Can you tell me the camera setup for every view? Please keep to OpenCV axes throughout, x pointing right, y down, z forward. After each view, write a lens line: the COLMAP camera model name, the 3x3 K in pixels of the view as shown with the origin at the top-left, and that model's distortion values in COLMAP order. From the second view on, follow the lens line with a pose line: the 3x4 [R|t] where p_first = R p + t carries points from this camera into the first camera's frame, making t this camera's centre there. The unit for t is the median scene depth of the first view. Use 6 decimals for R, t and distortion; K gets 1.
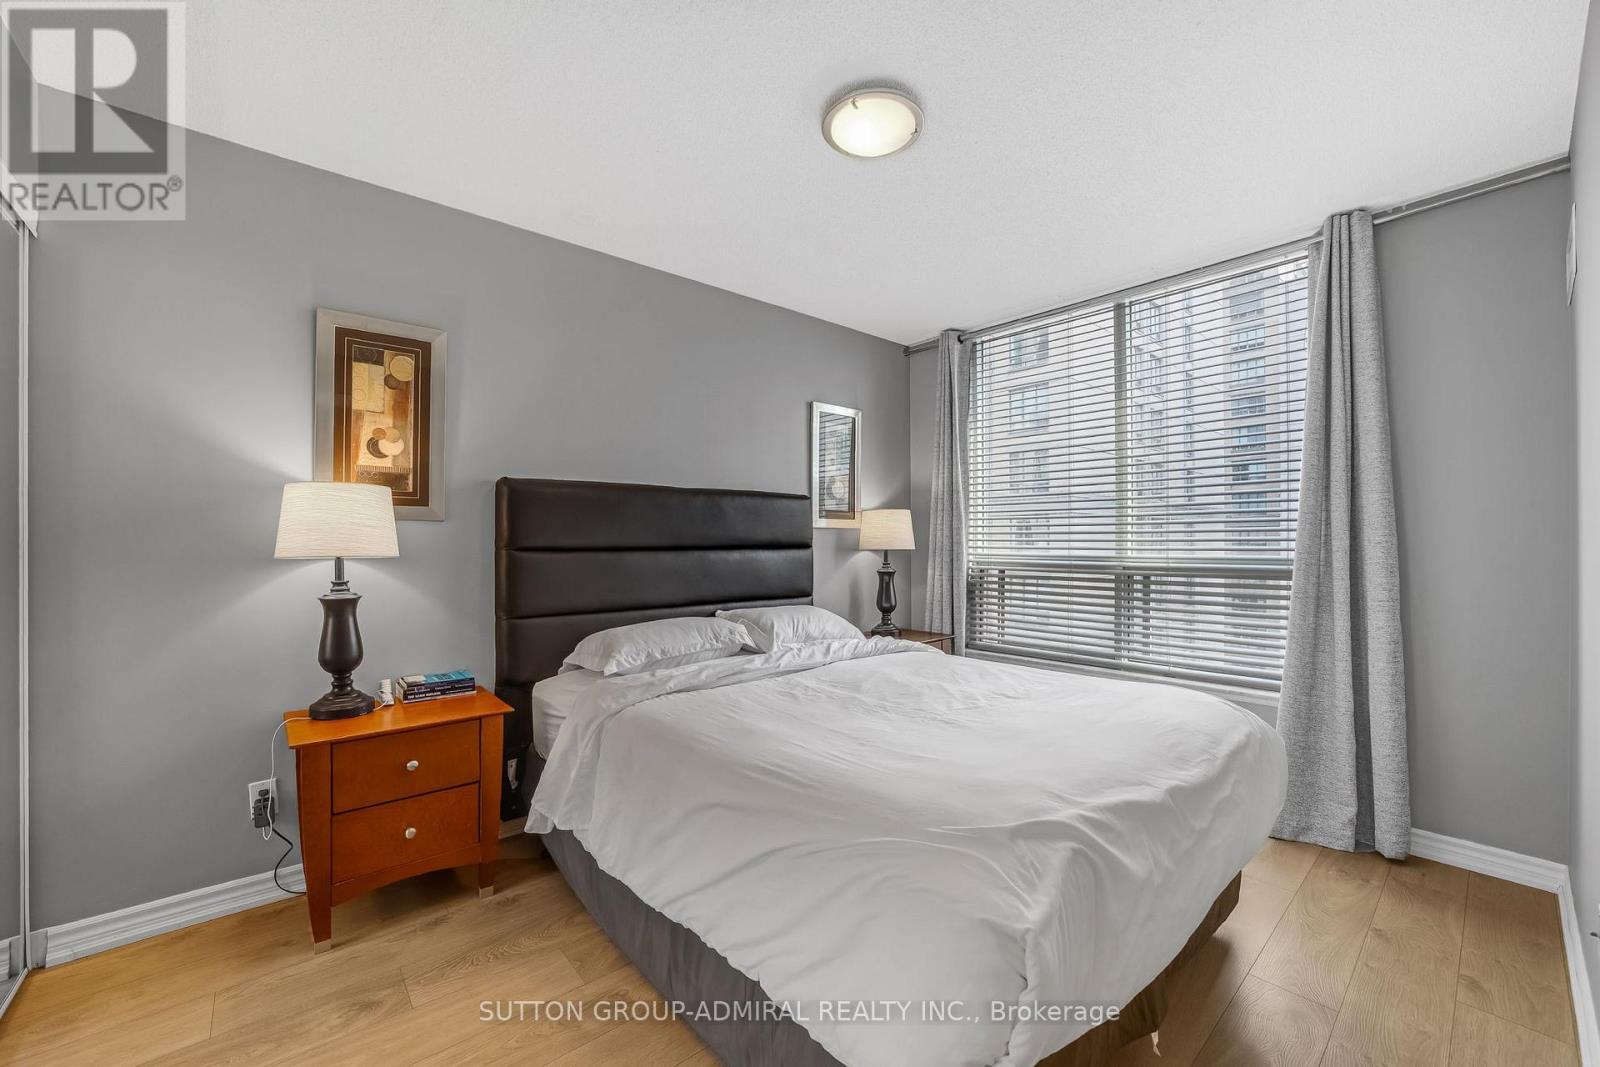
lens RADIAL K [[636.5, 0, 793.4], [0, 636.5, 534.8], [0, 0, 1]] dist [-0.034396, 0.008535]
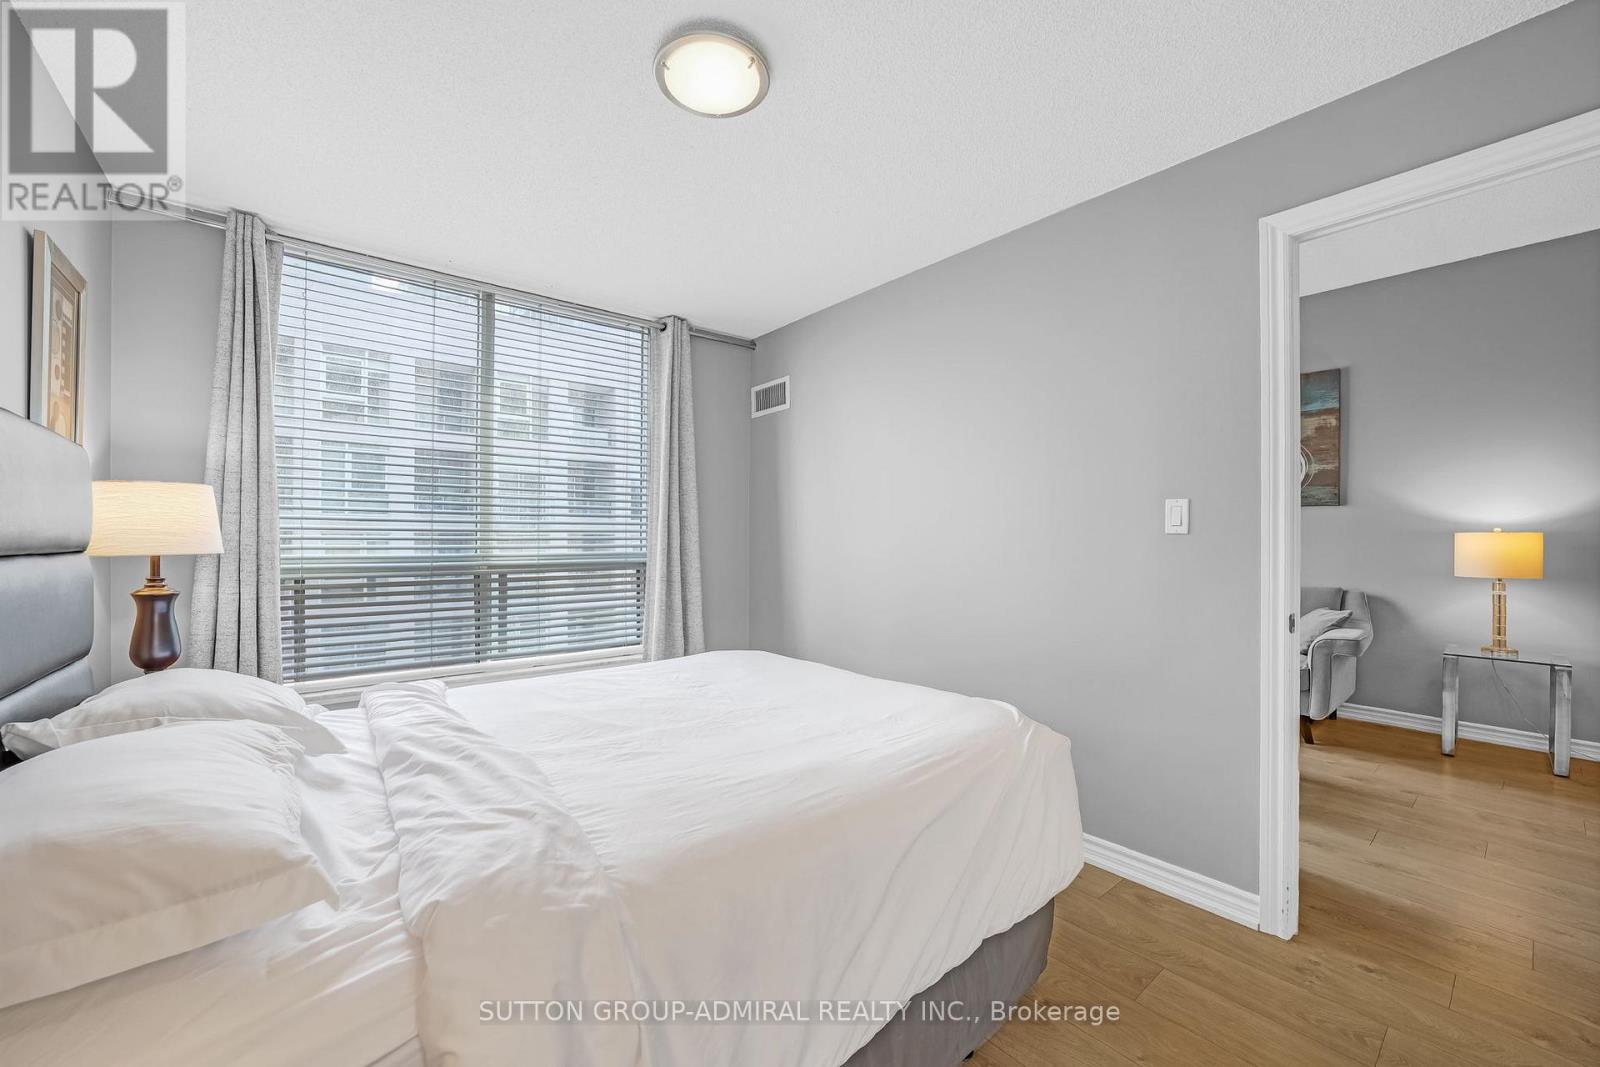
lens RADIAL K [[636.5, 0, 804.5], [0, 636.5, 540.2], [0, 0, 1]] dist [-0.034396, 0.008535]
pose [[0.010358, -0.000144, 0.999946, -0.471641], [-0.011606, 0.999933, 0.000264, 0.005463], [-0.999879, -0.011608, 0.010356, 0.532026]]
